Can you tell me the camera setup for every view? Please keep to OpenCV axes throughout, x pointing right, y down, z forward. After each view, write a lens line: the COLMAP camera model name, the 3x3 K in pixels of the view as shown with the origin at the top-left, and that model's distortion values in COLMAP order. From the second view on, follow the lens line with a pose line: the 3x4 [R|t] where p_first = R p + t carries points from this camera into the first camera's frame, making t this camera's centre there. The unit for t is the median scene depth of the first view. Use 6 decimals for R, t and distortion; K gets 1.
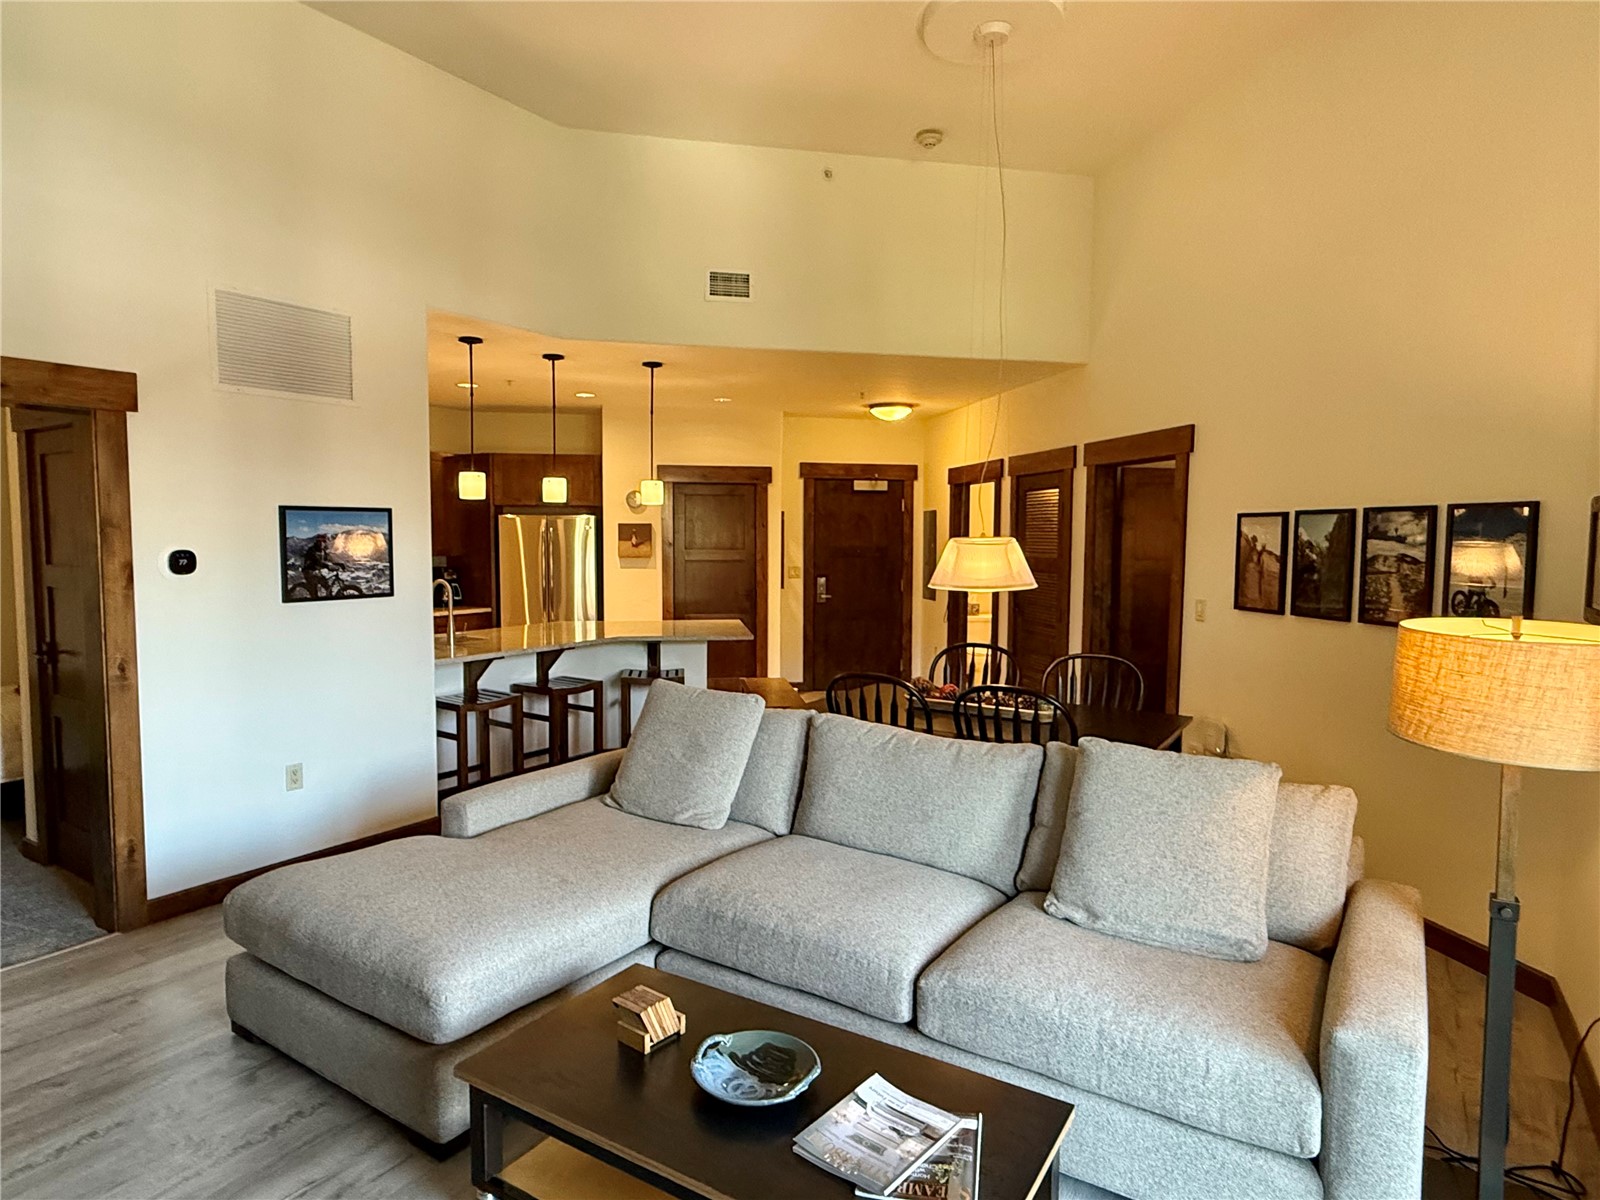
lens RADIAL K [[926.3, 0, 801.3], [0, 926.3, 596.7], [0, 0, 1]] dist [-0.013255, 0.000471]
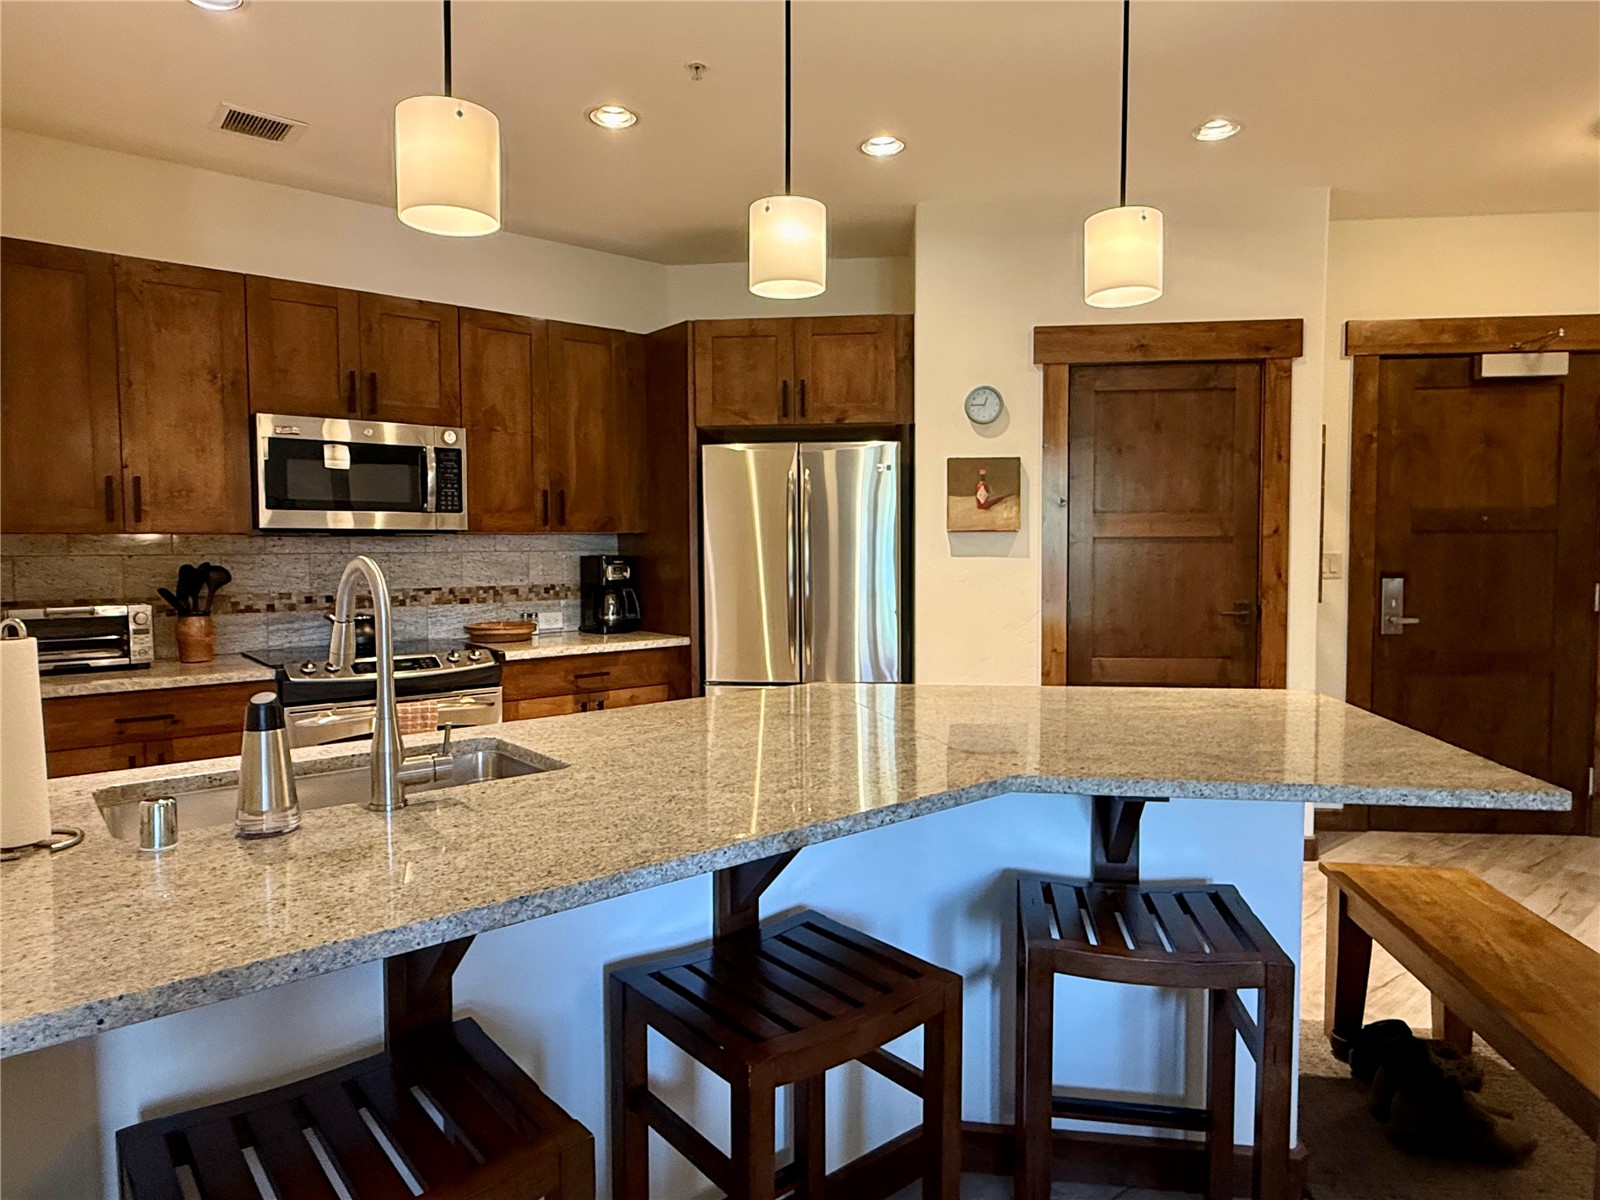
lens RADIAL K [[981.5, 0, 806.2], [0, 981.5, 597.6], [0, 0, 1]] dist [0.001621, 0.002082]
pose [[0.958682, 0.007780, -0.284372, -0.258710], [-0.009491, 0.999944, -0.004639, -0.014401], [0.284320, 0.007146, 0.958703, 1.054594]]
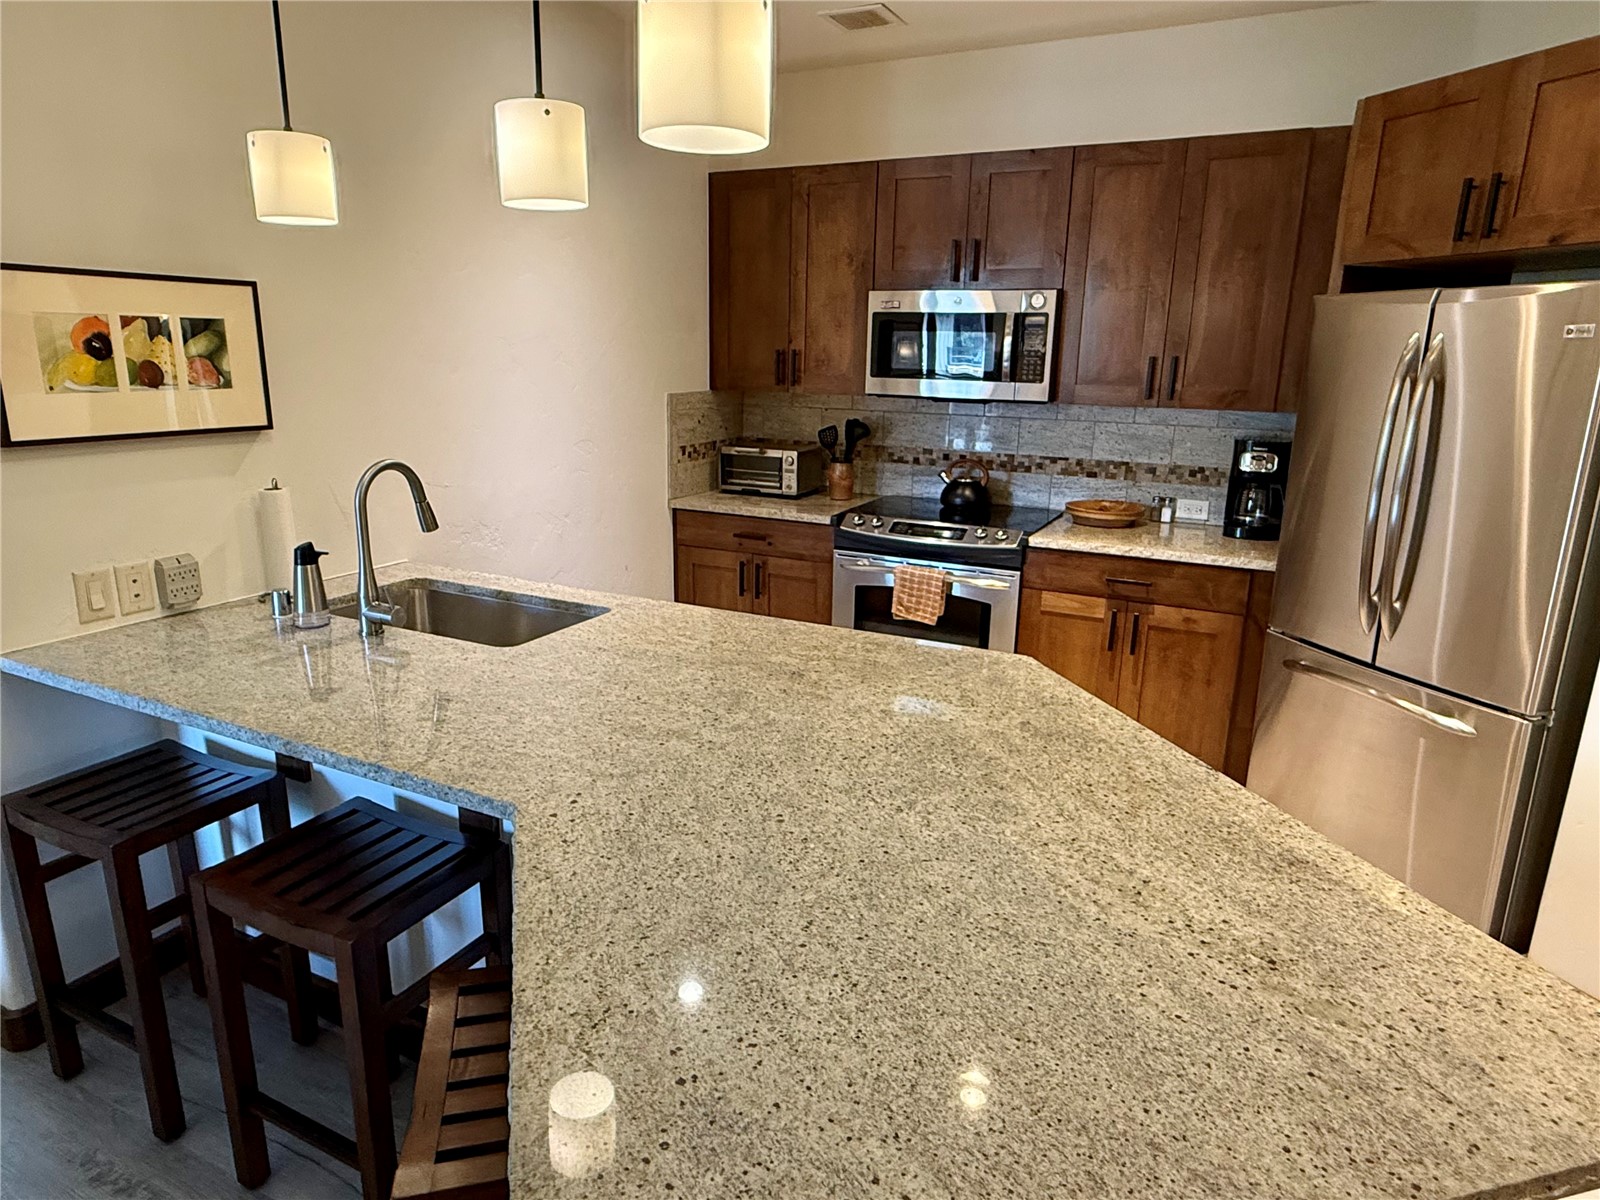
lens RADIAL K [[981.5, 0, 809.8], [0, 981.5, 597.9], [0, 0, 1]] dist [0.001621, 0.002082]
pose [[0.123685, 0.245936, -0.961362, 0.038327], [-0.080468, 0.968096, 0.237306, -0.104313], [0.989054, 0.048007, 0.139529, 1.550408]]
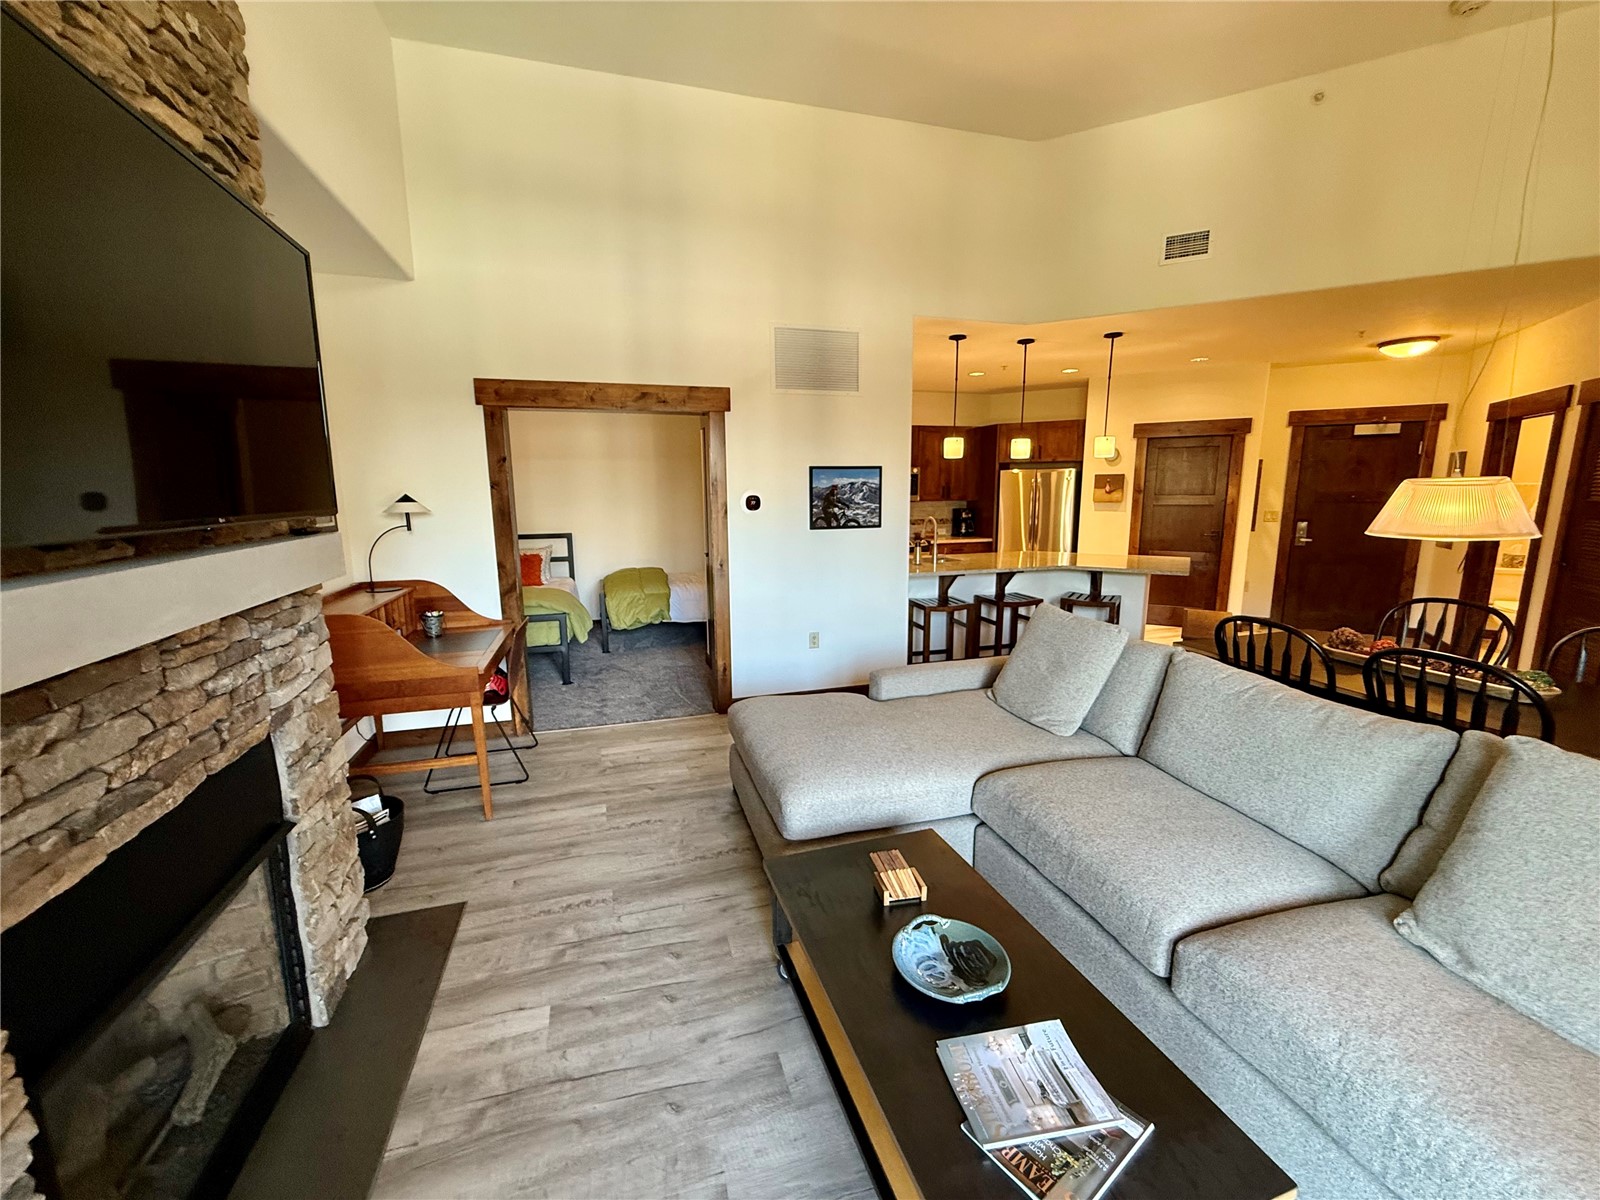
lens RADIAL K [[640.6, 0, 791.6], [0, 640.6, 597.8], [0, 0, 1]] dist [-0.004027, 0.000154]
pose [[0.761214, 0.098235, -0.641017, 0.121157], [-0.030529, 0.992793, 0.115891, -0.003389], [0.647781, -0.068648, 0.758727, 0.149575]]
